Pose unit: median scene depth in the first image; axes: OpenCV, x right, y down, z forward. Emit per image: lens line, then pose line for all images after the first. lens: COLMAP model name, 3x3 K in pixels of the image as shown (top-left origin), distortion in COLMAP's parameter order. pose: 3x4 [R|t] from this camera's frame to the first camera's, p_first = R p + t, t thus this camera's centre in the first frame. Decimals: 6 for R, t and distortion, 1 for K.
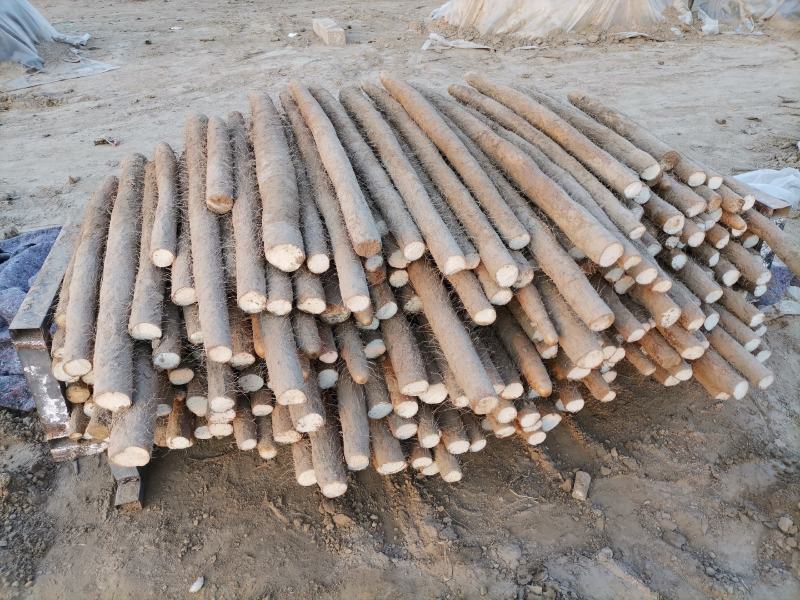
lens RADIAL K [[616.7, 0, 400.0], [0, 616.7, 300.0], [0, 0, 1]] dist [0.042864, -0.010101]
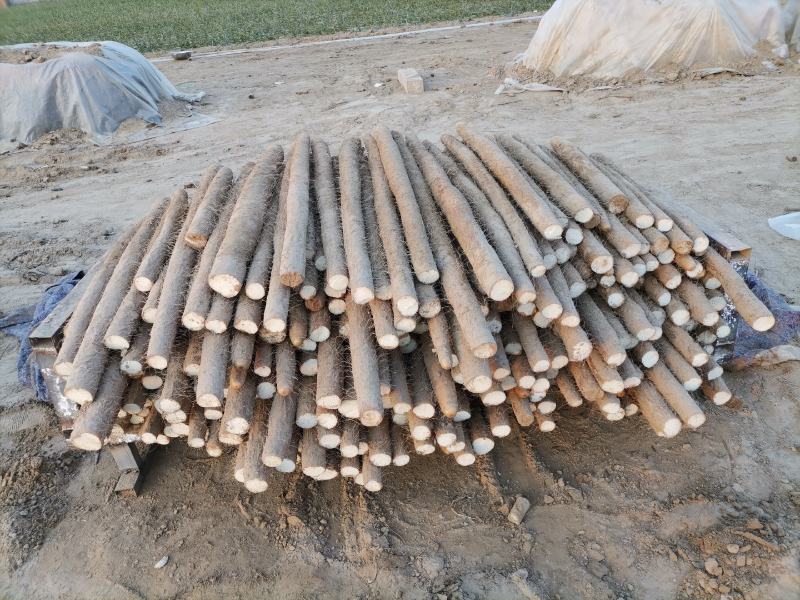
lens RADIAL K [[616.7, 0, 400.0], [0, 616.7, 300.0], [0, 0, 1]] dist [0.042864, -0.010101]
pose [[0.981966, 0.027451, -0.187056, 0.294111], [-0.038199, 0.997805, -0.054097, 0.009079], [0.185160, 0.060267, 0.980859, -0.090425]]
